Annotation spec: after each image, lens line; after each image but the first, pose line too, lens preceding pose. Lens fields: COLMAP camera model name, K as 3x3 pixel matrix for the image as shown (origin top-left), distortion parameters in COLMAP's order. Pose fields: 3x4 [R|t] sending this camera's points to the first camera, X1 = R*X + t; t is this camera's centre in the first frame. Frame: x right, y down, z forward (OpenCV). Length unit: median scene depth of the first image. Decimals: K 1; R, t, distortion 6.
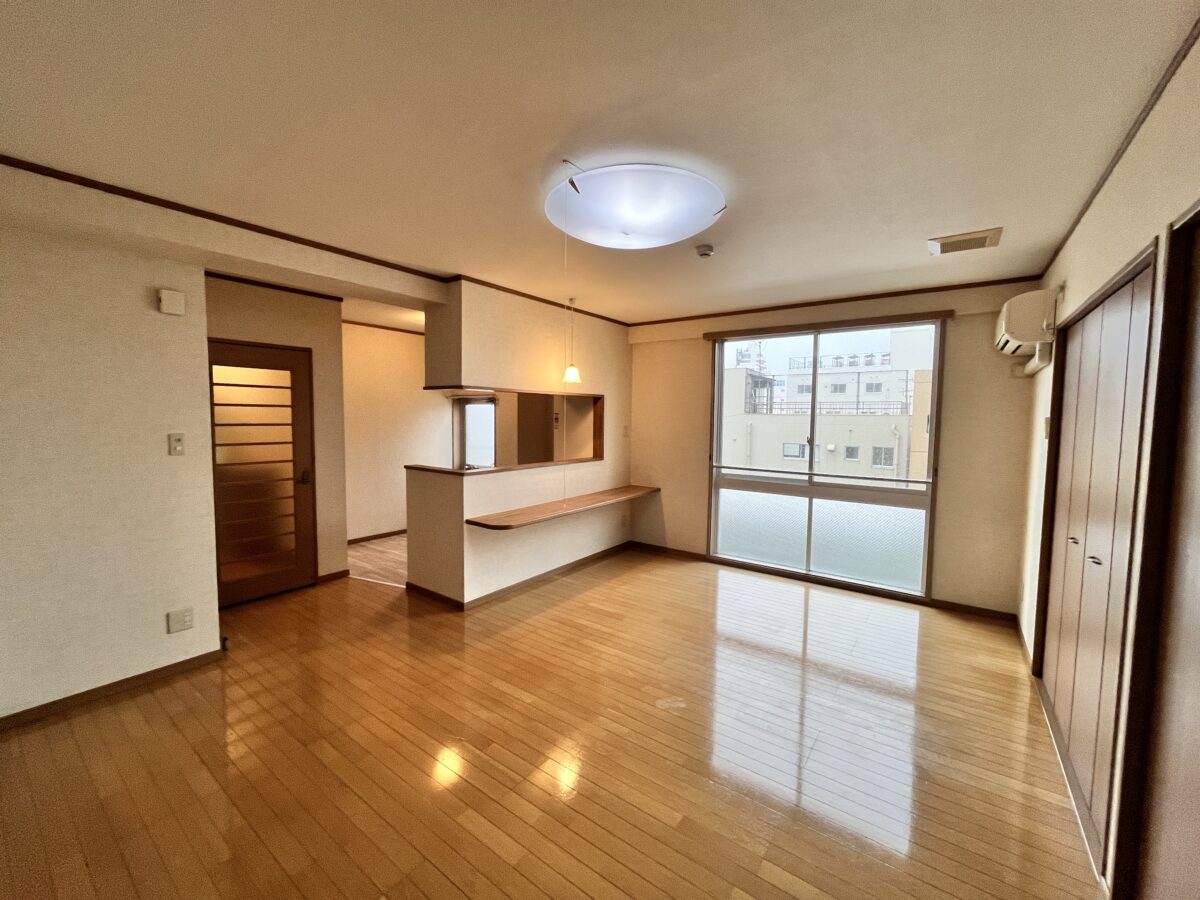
lens RADIAL K [[483.8, 0, 600.6], [0, 483.8, 446.8], [0, 0, 1]] dist [-0.000101, -0.000022]
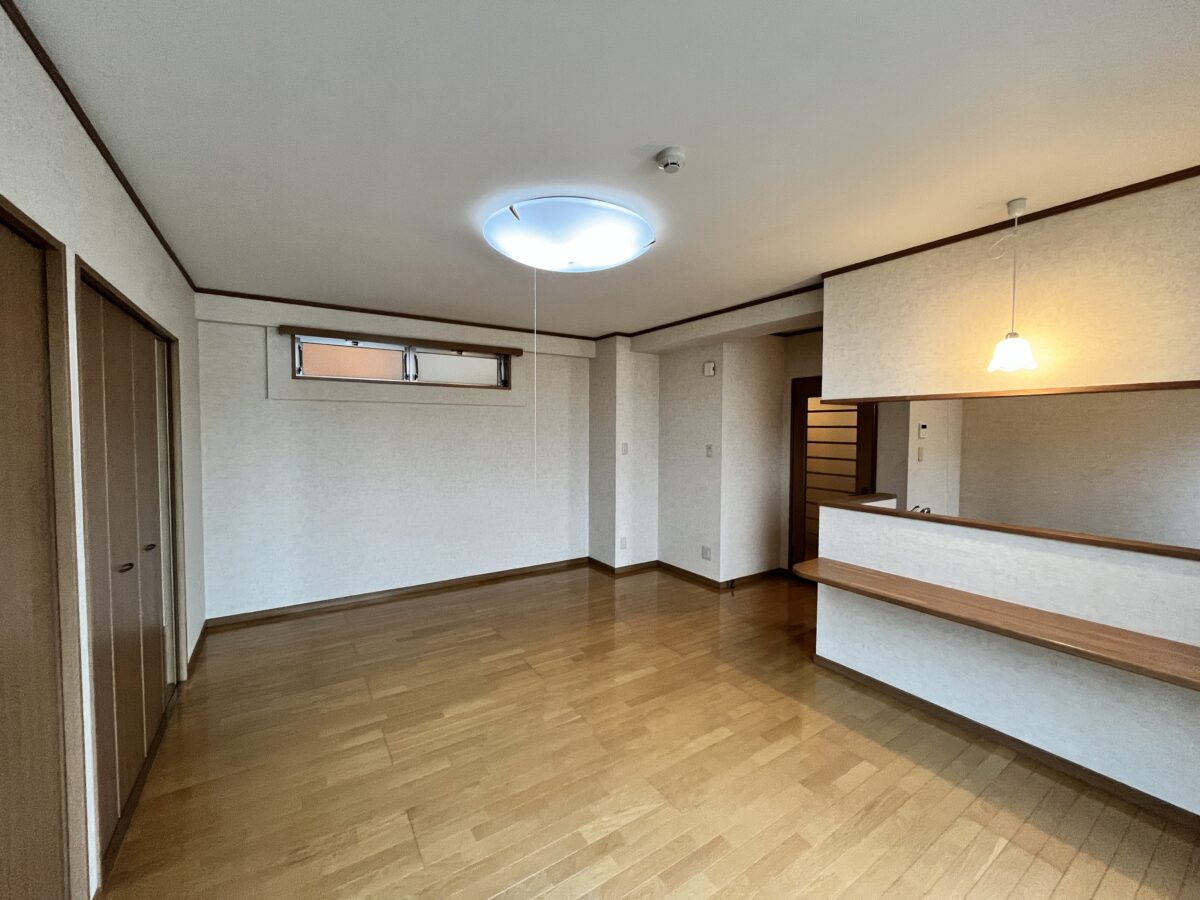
lens RADIAL K [[483.8, 0, 600.6], [0, 483.8, 446.8], [0, 0, 1]] dist [-0.000101, -0.000022]
pose [[-0.356098, 0.024170, -0.934136, 0.636026], [-0.065637, 0.996549, 0.050806, -0.059519], [0.932141, 0.079405, -0.353283, 0.905655]]
